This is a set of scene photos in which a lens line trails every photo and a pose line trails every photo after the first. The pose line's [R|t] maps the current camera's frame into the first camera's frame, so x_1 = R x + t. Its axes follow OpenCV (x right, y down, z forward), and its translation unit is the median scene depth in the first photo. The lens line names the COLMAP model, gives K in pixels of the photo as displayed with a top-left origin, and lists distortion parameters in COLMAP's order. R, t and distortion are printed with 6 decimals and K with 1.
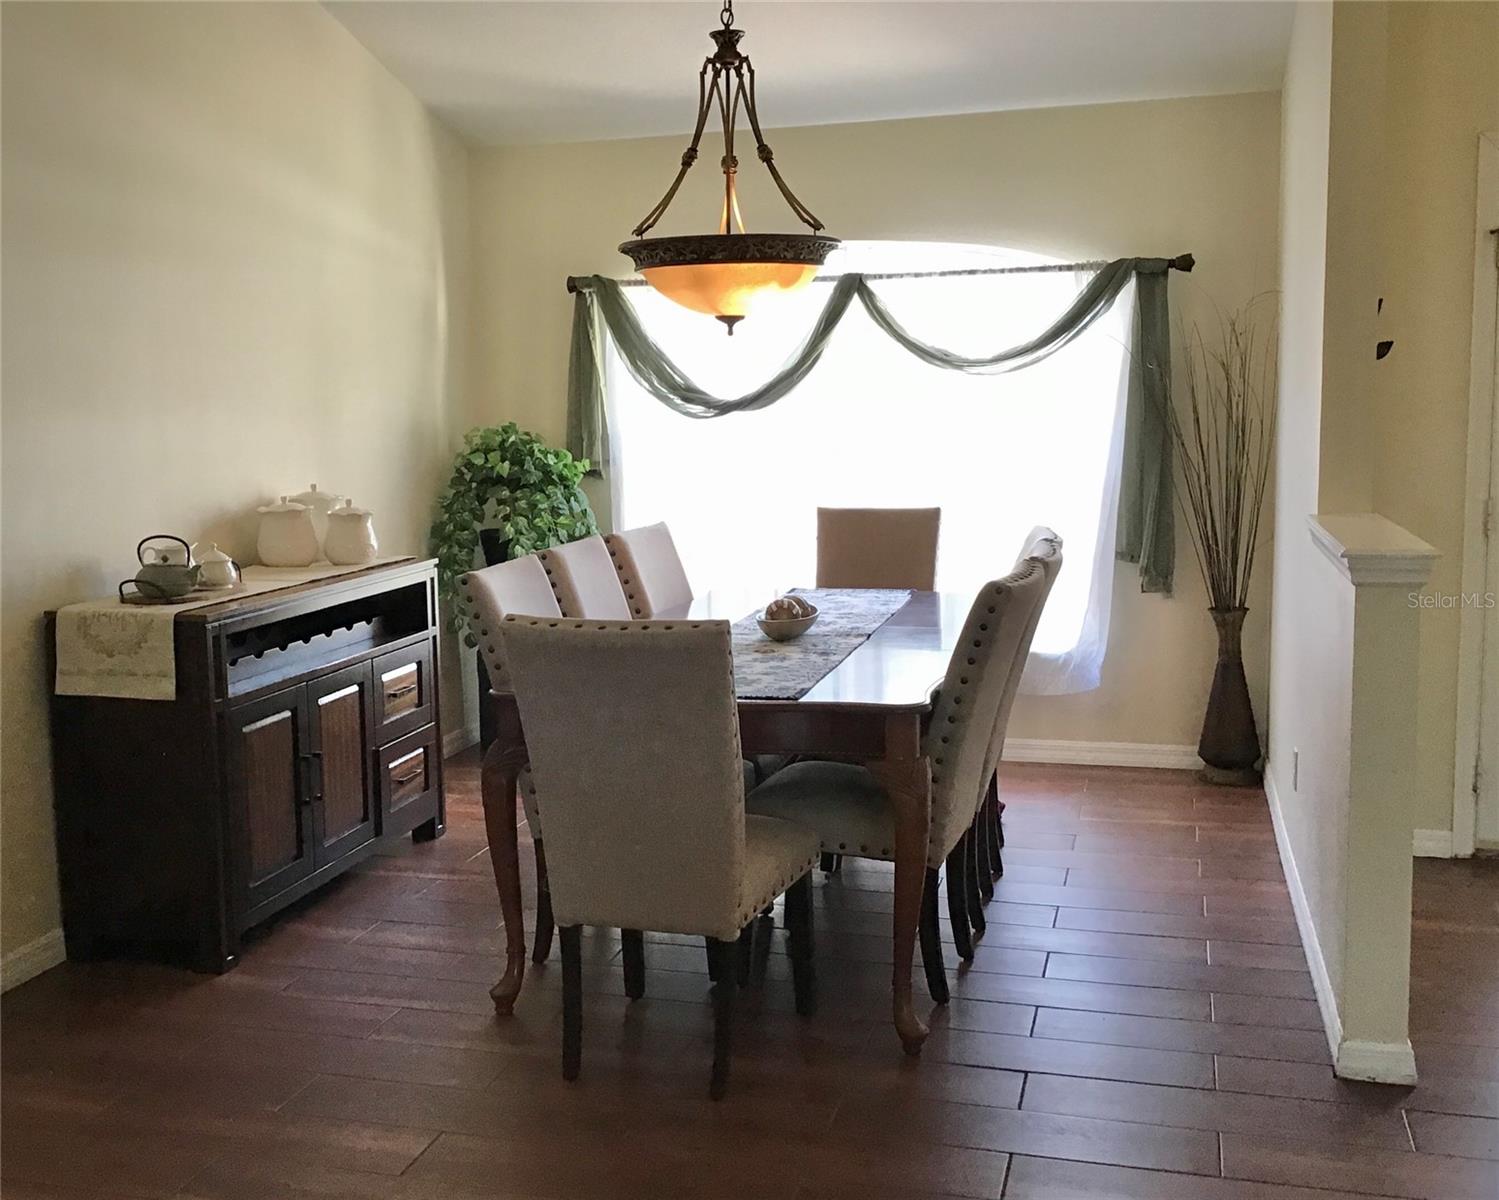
lens RADIAL K [[1674.9, 0, 653.6], [0, 1674.9, 598.0], [0, 0, 1]] dist [0.155121, -0.373768]
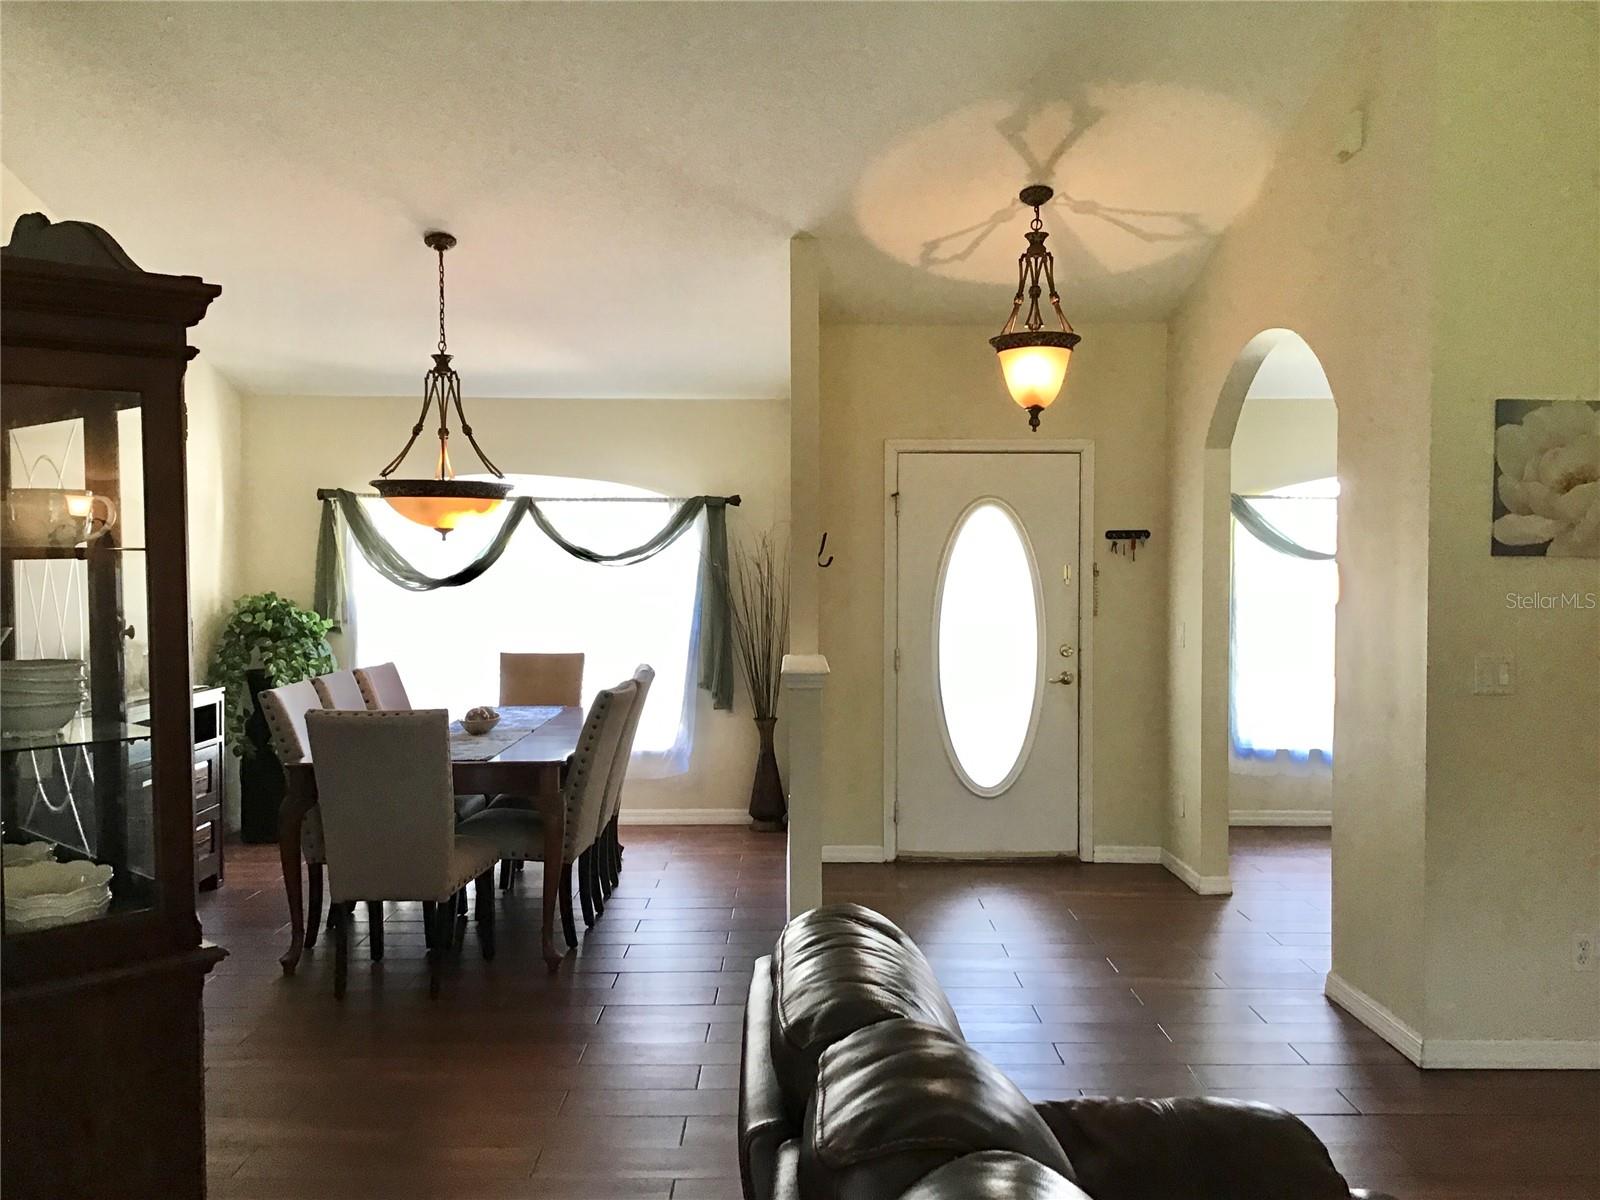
lens RADIAL K [[1461.4, 0, 800.0], [0, 1461.4, 600.0], [0, 0, 1]] dist [0.089678, -0.011264]
pose [[0.956269, 0.014260, 0.292140, -0.028988], [0.014889, 0.995142, -0.097313, 0.030226], [-0.292108, 0.097407, 0.951412, -0.317245]]
